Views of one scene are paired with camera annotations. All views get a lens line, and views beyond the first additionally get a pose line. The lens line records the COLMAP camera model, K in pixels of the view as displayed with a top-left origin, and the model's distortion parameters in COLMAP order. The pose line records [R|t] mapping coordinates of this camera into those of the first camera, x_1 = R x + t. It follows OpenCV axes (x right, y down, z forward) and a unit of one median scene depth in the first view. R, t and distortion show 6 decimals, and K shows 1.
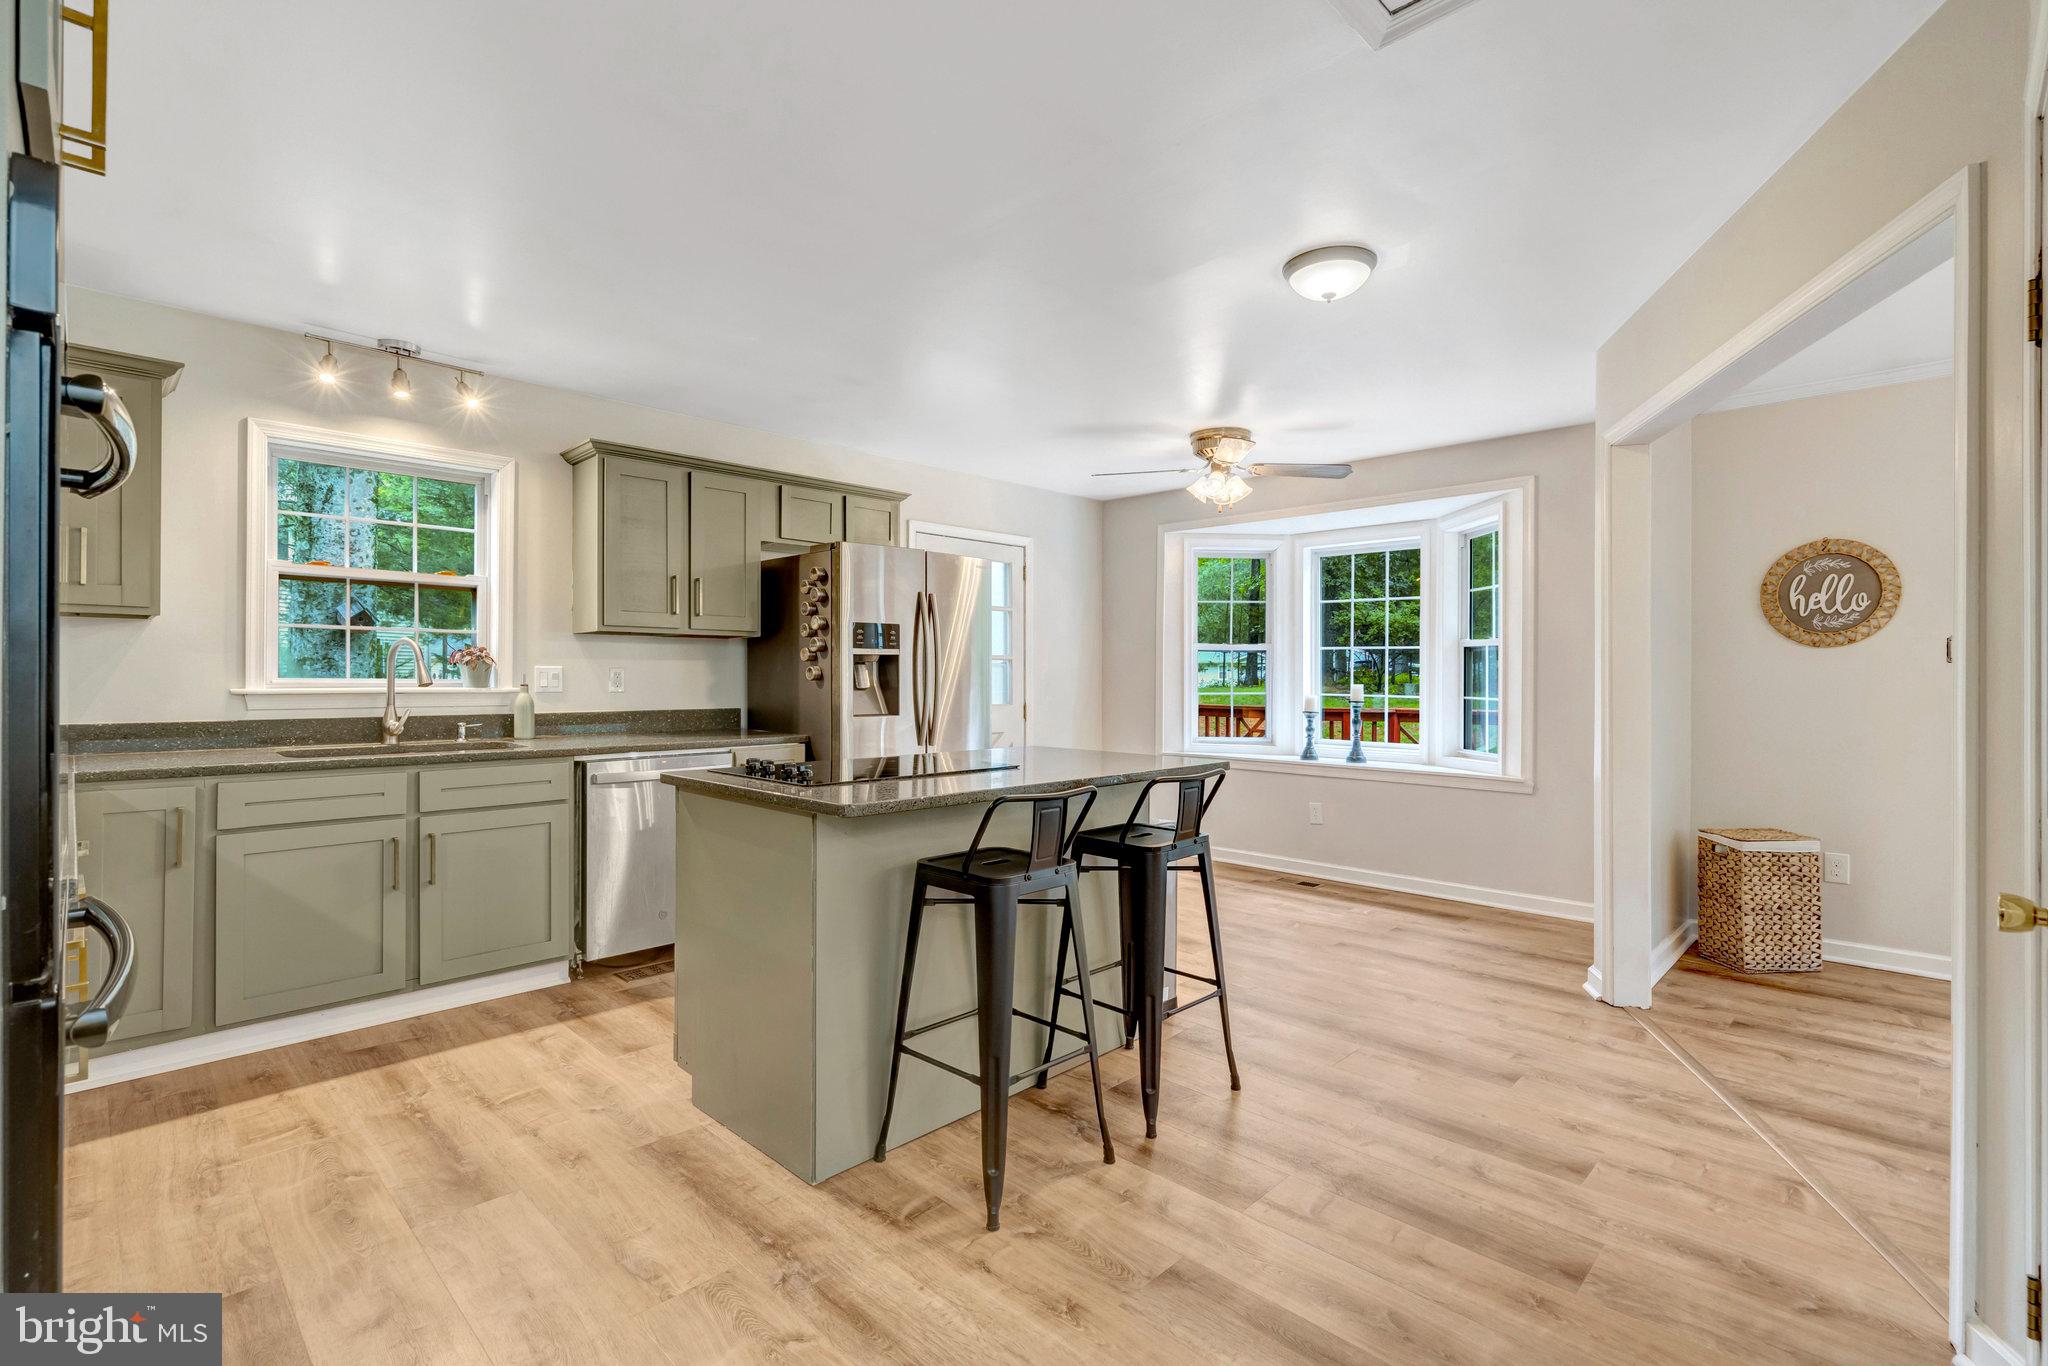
lens RADIAL K [[942.1, 0, 1023.9], [0, 942.1, 678.6], [0, 0, 1]] dist [0.001665, -0.000110]
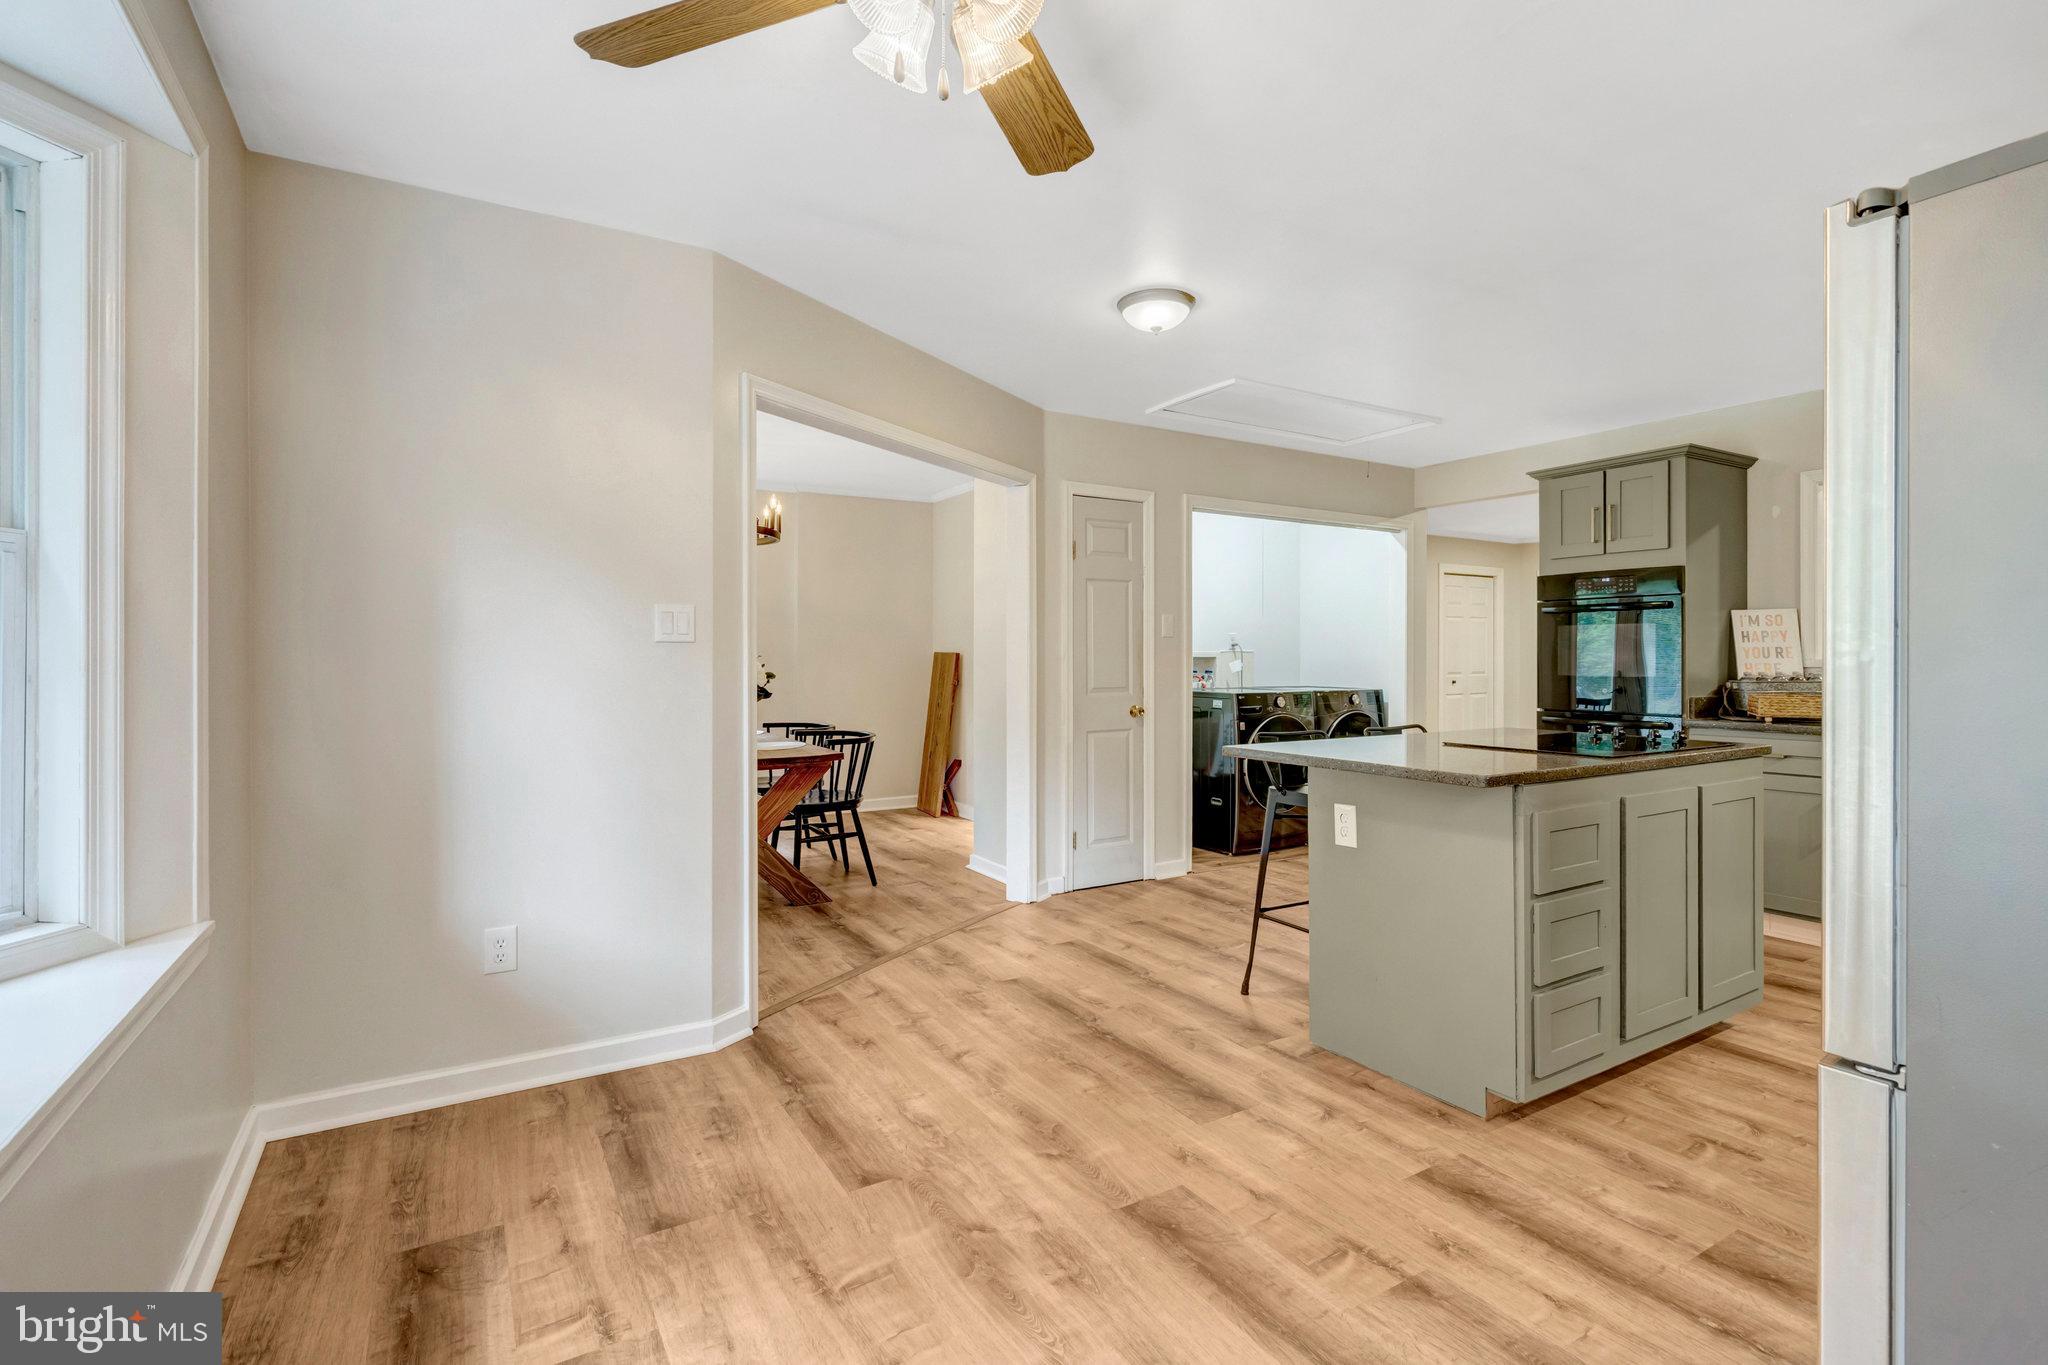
lens RADIAL K [[942.1, 0, 1022.5], [0, 942.1, 673.0], [0, 0, 1]] dist [0.001665, -0.000110]
pose [[-0.970331, -0.010116, 0.241570, 0.145156], [-0.009383, 0.999947, 0.004183, 0.004095], [-0.241599, 0.001792, -0.970374, 1.582627]]
